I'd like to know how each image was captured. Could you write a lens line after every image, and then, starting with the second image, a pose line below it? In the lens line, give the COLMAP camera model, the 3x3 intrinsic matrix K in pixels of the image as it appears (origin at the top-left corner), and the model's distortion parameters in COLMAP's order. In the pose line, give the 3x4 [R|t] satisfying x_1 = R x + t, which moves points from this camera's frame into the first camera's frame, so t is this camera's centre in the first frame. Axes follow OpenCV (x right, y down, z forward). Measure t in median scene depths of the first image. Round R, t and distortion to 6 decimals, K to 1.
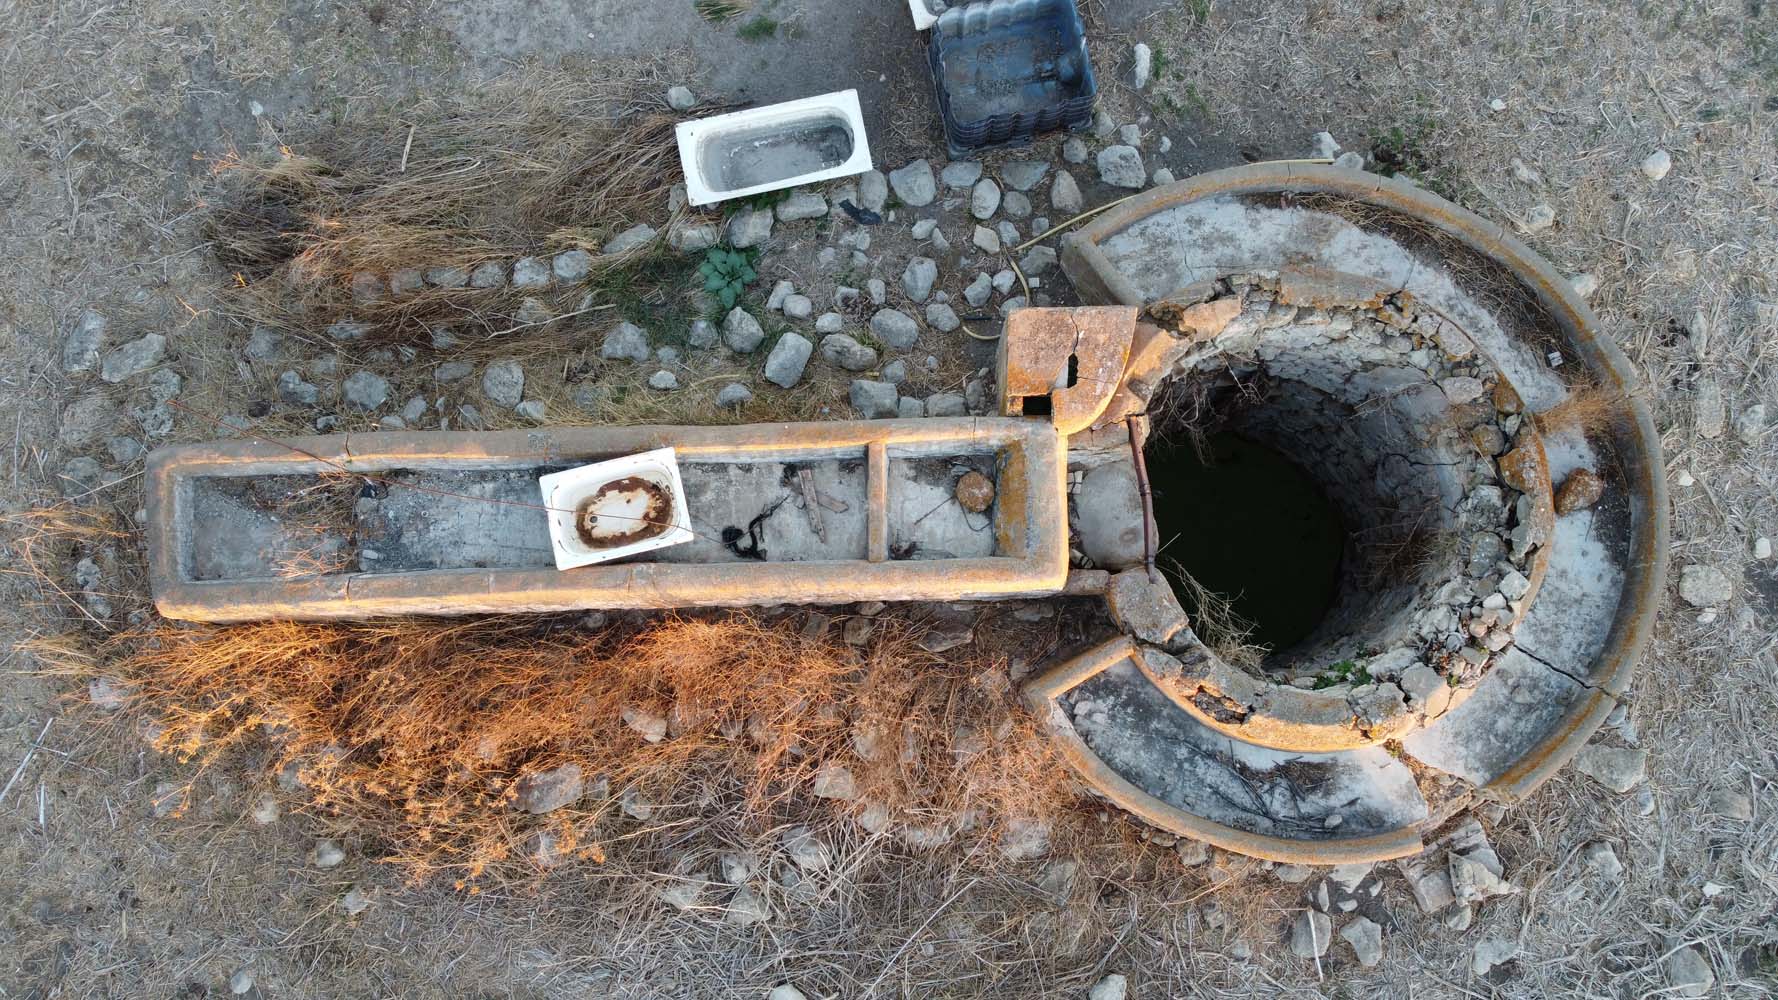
lens RADIAL K [[1262.3, 0, 888.3], [0, 1262.3, 499.5], [0, 0, 1]] dist [0.007183, -0.001796]
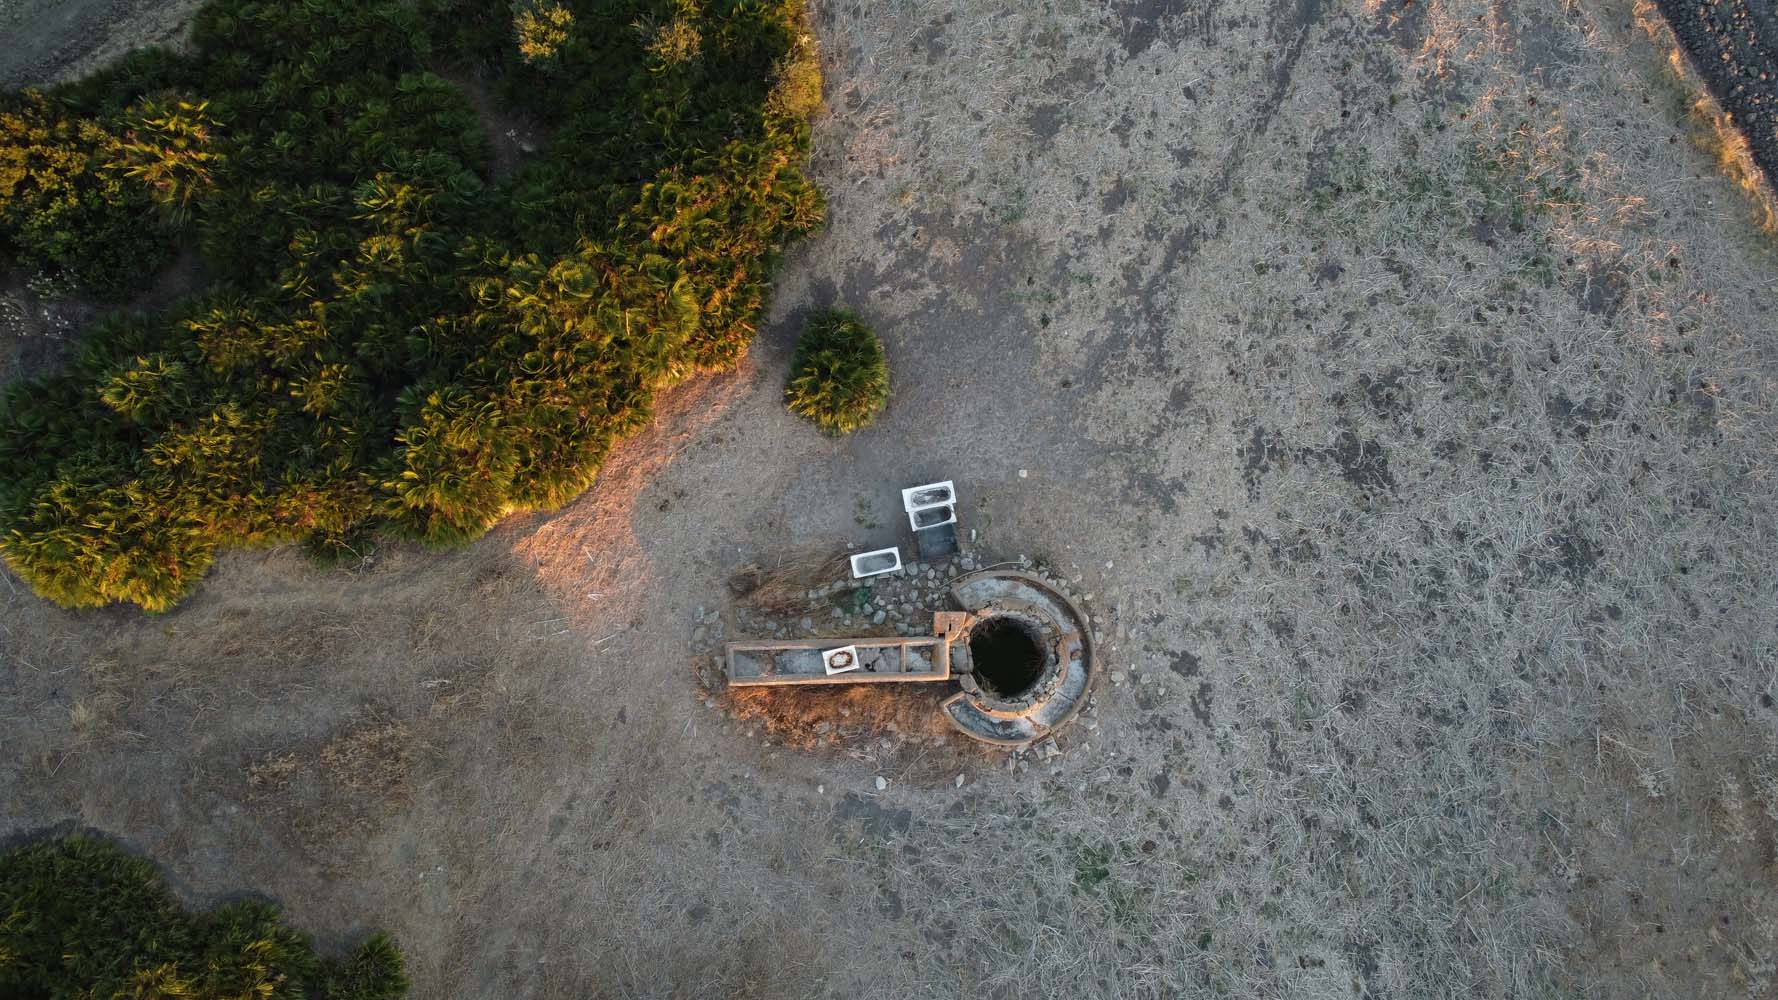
lens RADIAL K [[1262.3, 0, 890.0], [0, 1262.3, 501.3], [0, 0, 1]] dist [0.007183, -0.001796]
pose [[0.999991, 0.002503, 0.003308, -0.064287], [-0.002493, 0.999993, -0.002811, -0.480175], [-0.003315, 0.002803, 0.999991, -3.013800]]
